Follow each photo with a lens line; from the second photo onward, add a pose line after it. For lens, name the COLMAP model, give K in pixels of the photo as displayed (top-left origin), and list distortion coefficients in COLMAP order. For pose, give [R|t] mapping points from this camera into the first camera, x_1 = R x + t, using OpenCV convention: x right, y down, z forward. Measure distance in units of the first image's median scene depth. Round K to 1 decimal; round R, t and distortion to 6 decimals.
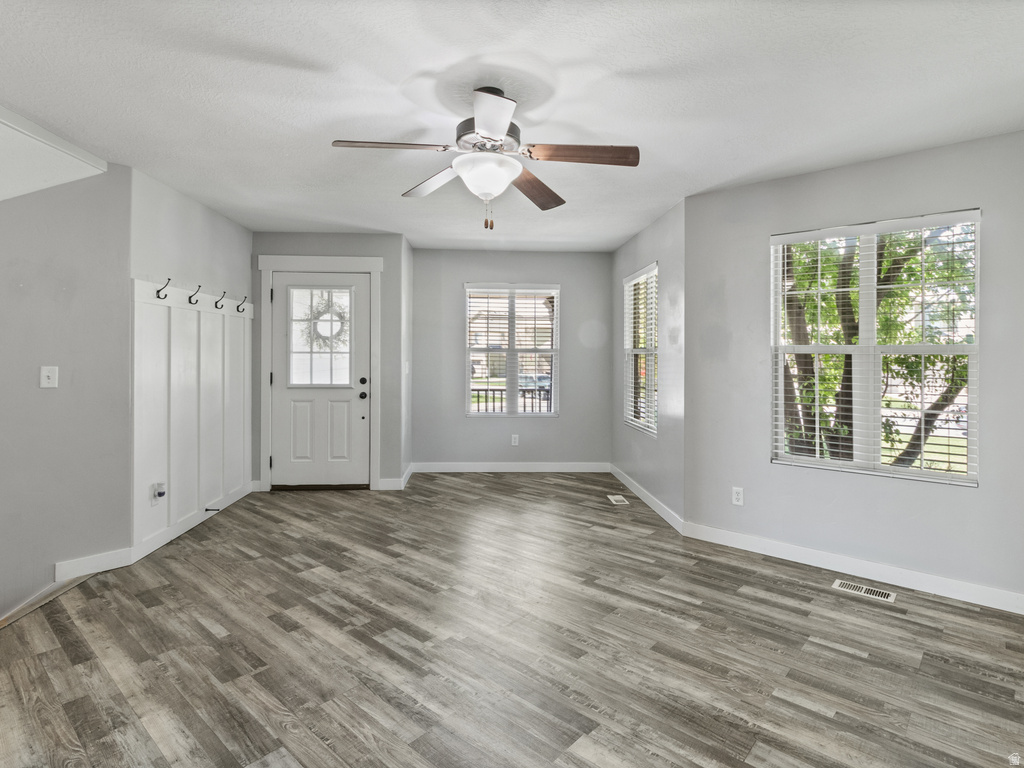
lens RADIAL K [[548.1, 0, 517.0], [0, 548.1, 355.4], [0, 0, 1]] dist [0.002752, 0.000002]
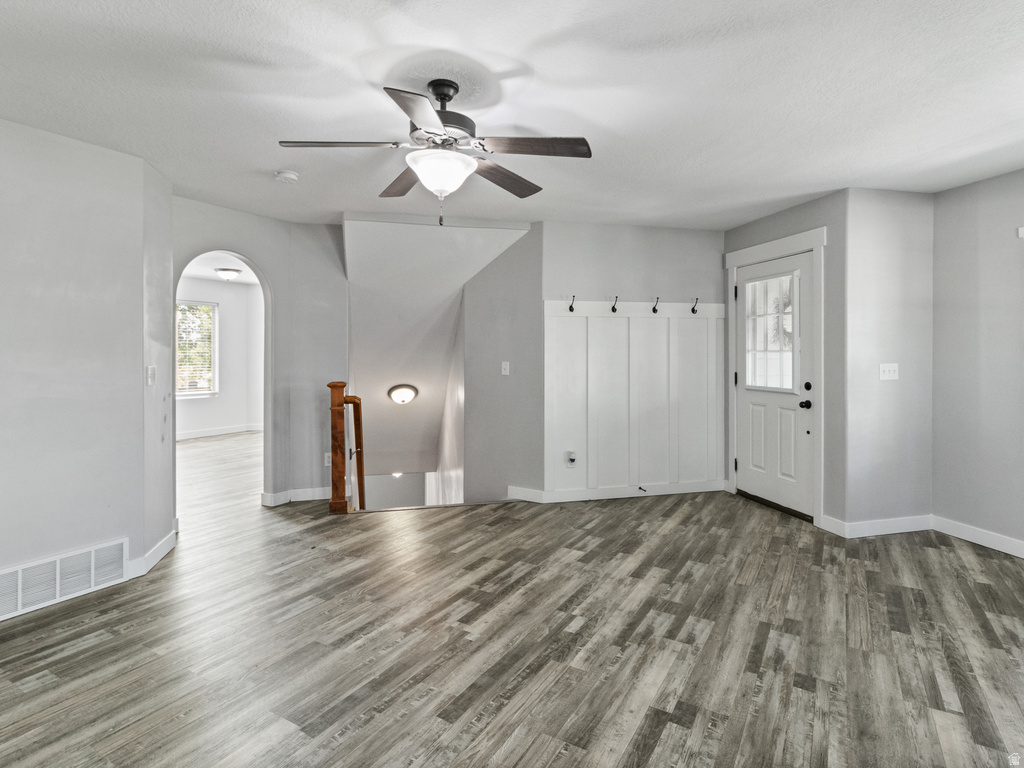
lens RADIAL K [[548.1, 0, 517.0], [0, 548.1, 355.4], [0, 0, 1]] dist [0.002752, 0.000002]
pose [[0.185099, -0.002773, -0.982716, 0.692232], [0.001326, 0.999996, -0.002572, 0.004982], [0.982719, -0.000827, 0.185102, 0.700427]]
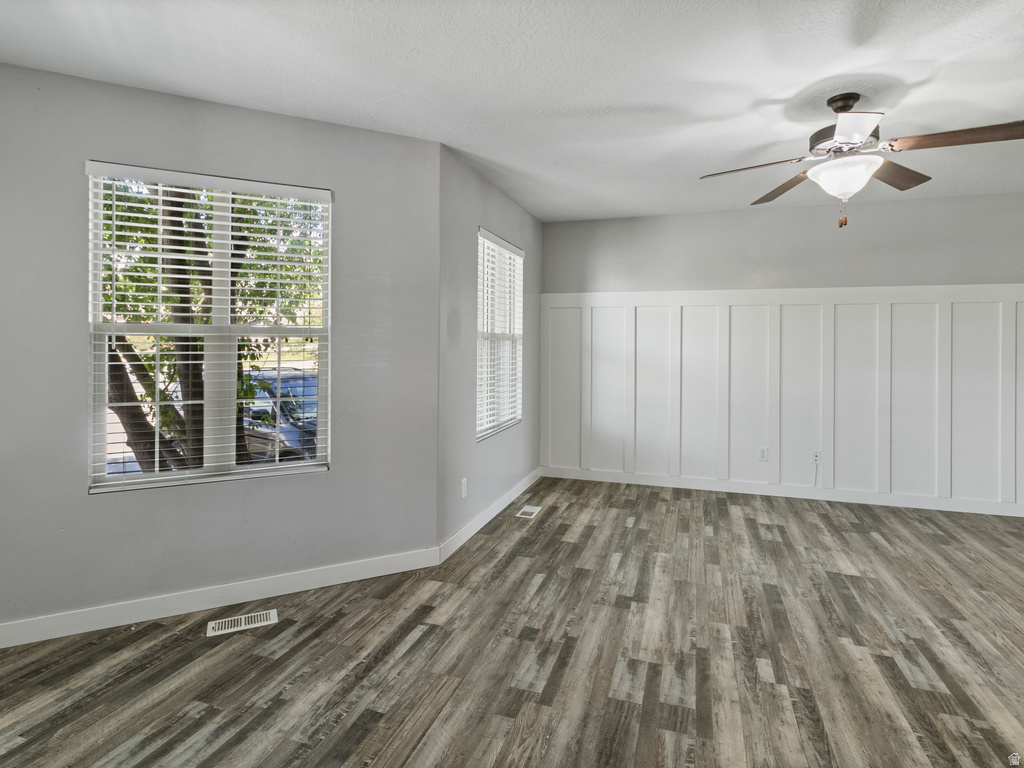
lens RADIAL K [[551.1, 0, 514.7], [0, 551.1, 345.2], [0, 0, 1]] dist [0.003606, 0.000198]
pose [[-0.392631, -0.010592, 0.919635, -0.586653], [-0.007828, 0.999936, 0.008174, -0.000795], [-0.919663, -0.003989, -0.392689, 1.485903]]
